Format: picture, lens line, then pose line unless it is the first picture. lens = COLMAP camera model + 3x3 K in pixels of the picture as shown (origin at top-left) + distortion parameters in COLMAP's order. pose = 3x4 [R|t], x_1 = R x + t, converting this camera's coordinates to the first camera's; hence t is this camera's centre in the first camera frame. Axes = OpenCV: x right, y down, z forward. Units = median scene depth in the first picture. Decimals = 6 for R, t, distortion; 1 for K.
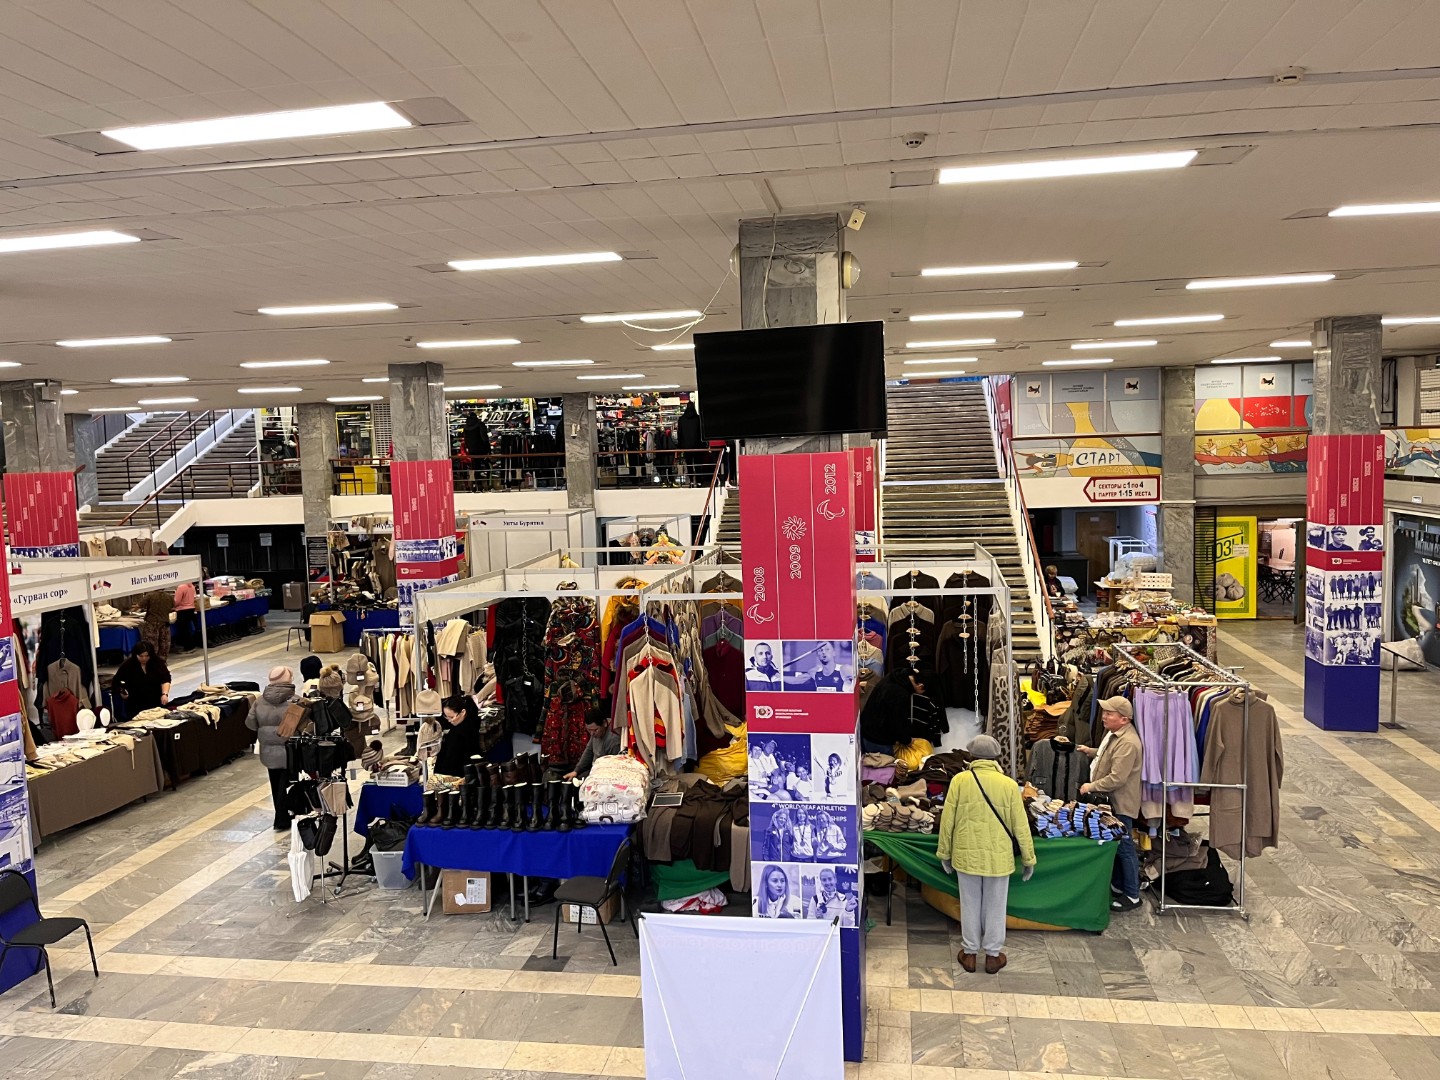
lens RADIAL K [[1075.8, 0, 716.1], [0, 1075.8, 539.0], [0, 0, 1]] dist [0.021259, -0.028881]
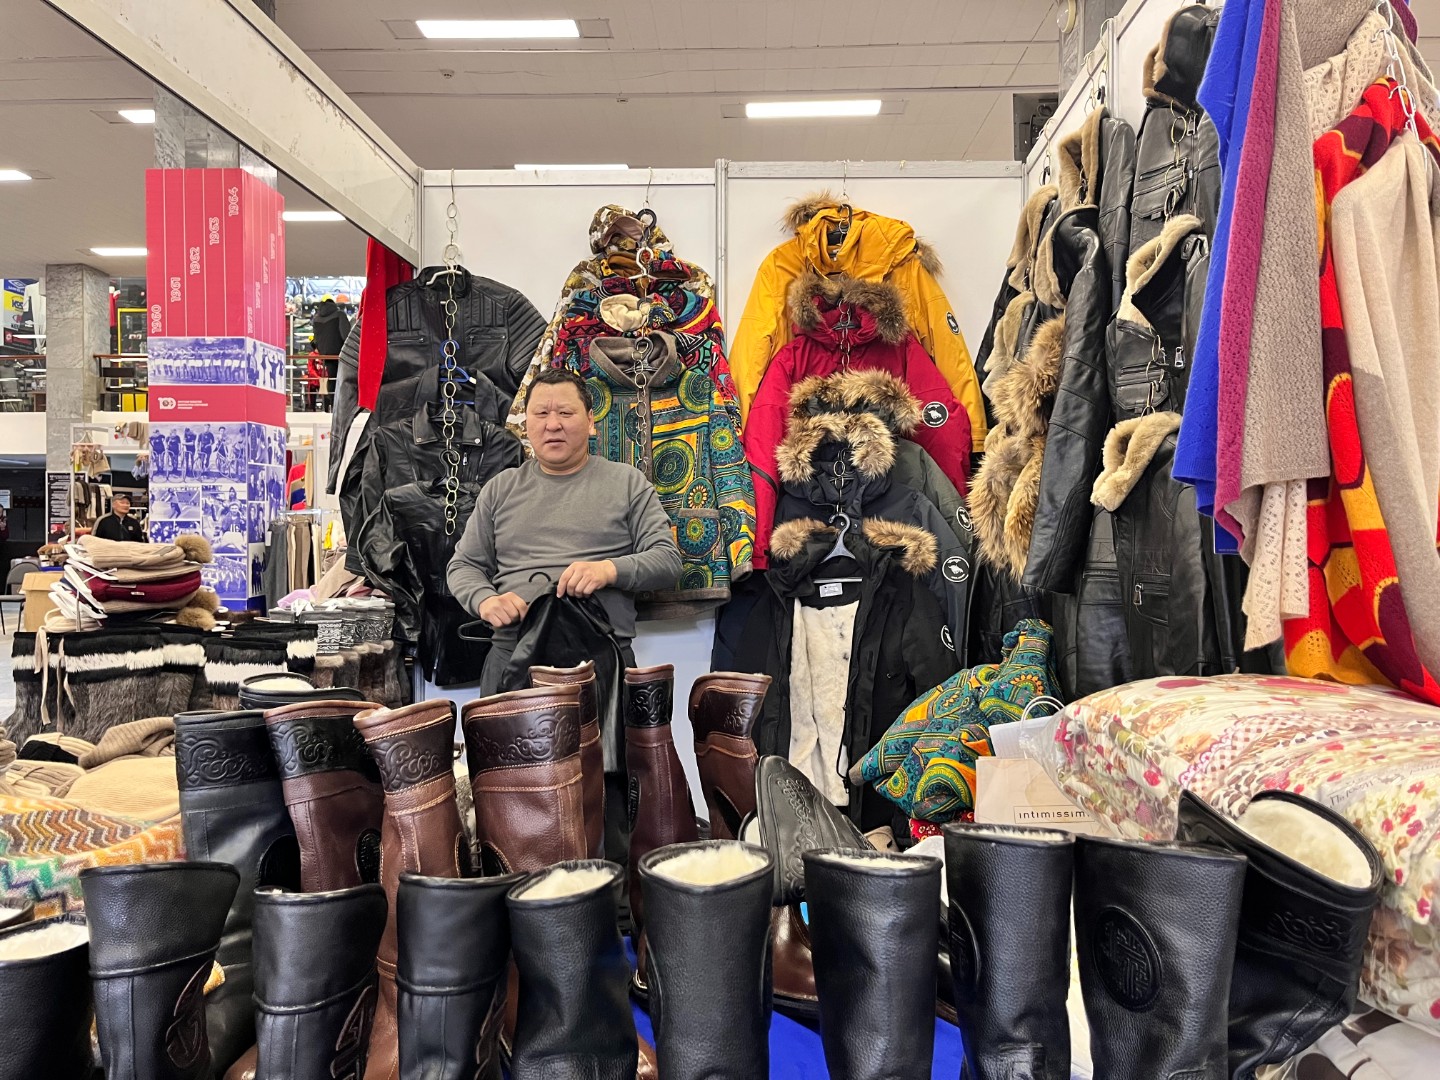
lens RADIAL K [[1075.8, 0, 720.0], [0, 1075.8, 538.0], [0, 0, 1]] dist [0.021259, -0.028881]
pose [[0.990517, 0.036891, 0.132343, -0.109746], [-0.027485, 0.997011, -0.072212, 0.114867], [-0.134612, 0.067890, 0.988570, 0.504085]]
